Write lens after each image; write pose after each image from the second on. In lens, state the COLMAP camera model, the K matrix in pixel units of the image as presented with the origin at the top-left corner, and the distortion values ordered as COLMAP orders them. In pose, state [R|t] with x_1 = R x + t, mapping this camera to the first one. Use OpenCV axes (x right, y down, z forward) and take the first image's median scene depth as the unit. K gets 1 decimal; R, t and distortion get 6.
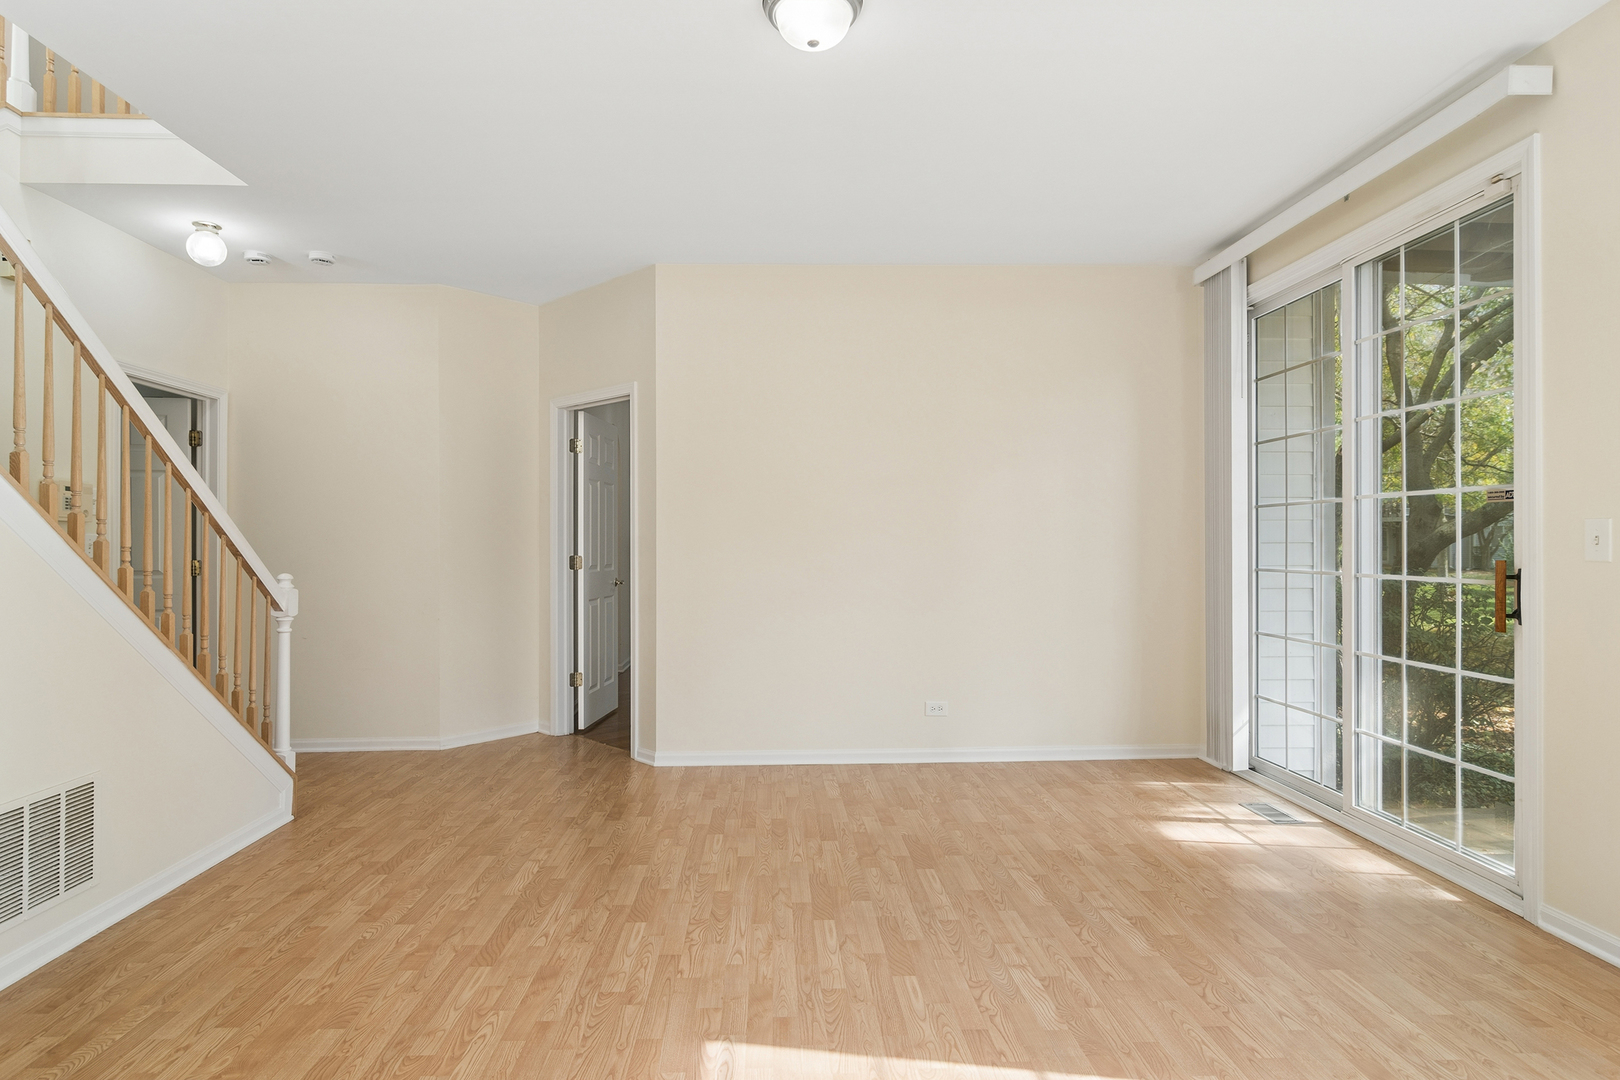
lens RADIAL K [[871.0, 0, 804.4], [0, 871.0, 539.1], [0, 0, 1]] dist [0.003265, 0.000658]
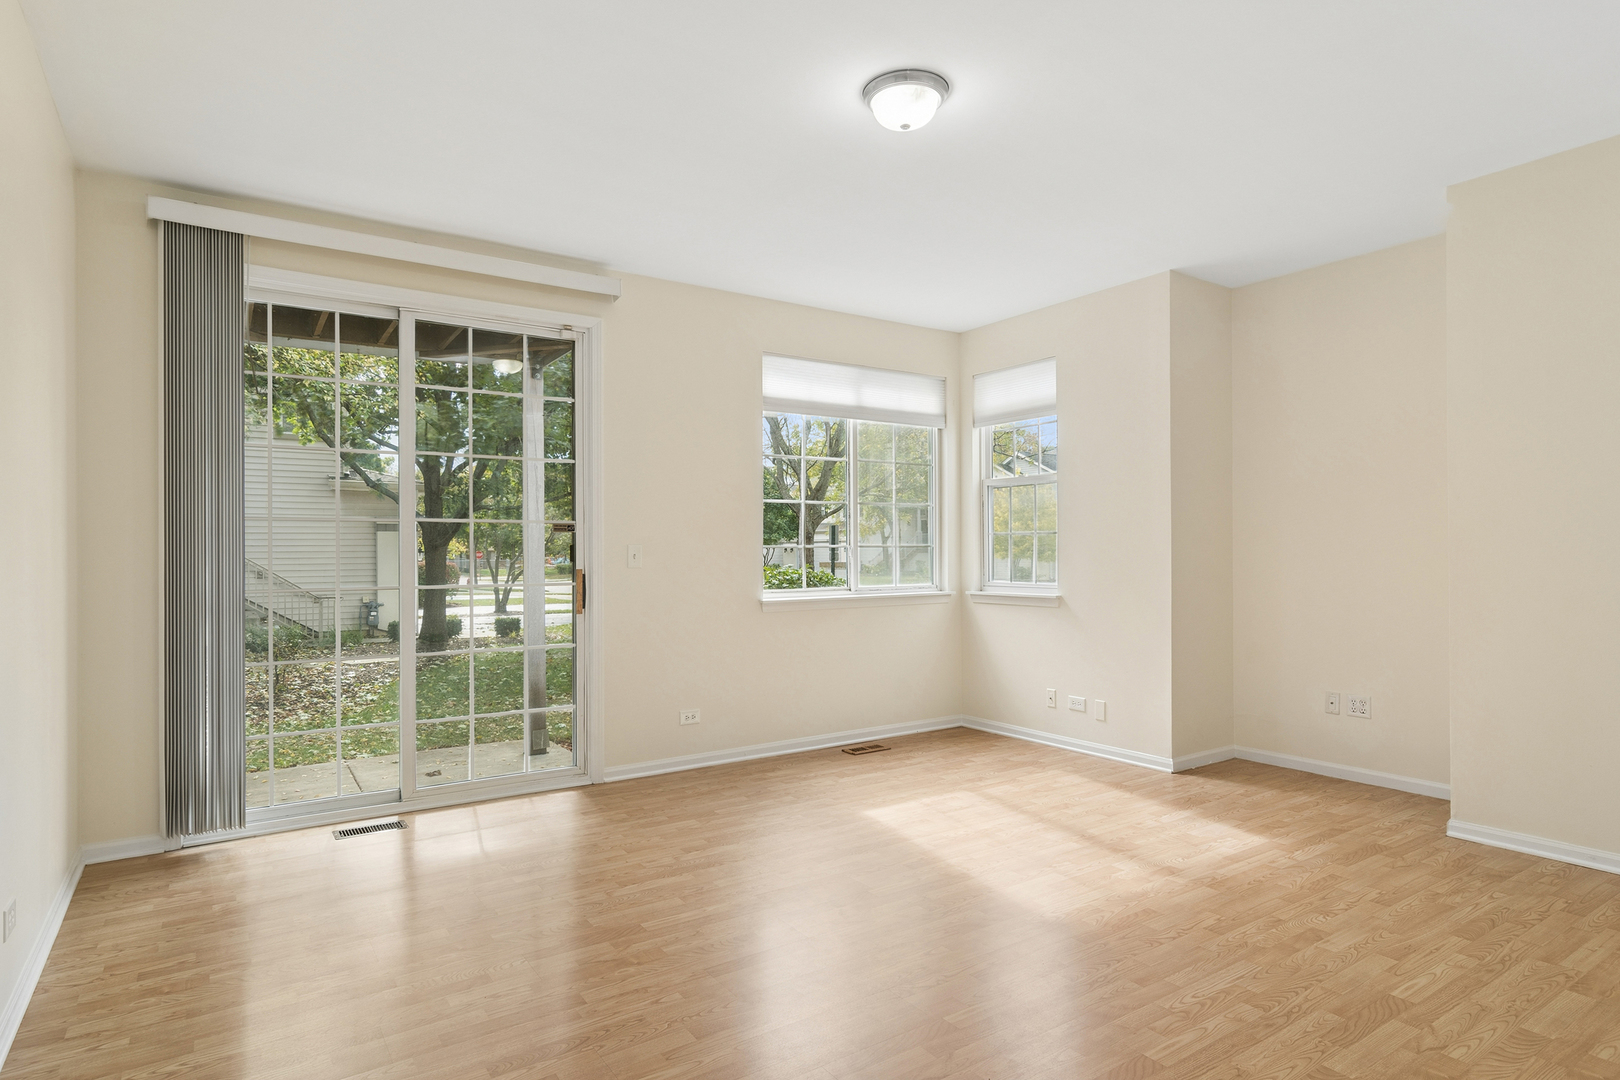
lens RADIAL K [[871.0, 0, 805.0], [0, 871.0, 545.5], [0, 0, 1]] dist [0.003265, 0.000658]
pose [[-0.517937, 0.014698, 0.855292, -1.042015], [0.003955, 0.999883, -0.014787, 0.009173], [-0.855409, -0.004276, -0.517935, 1.950020]]
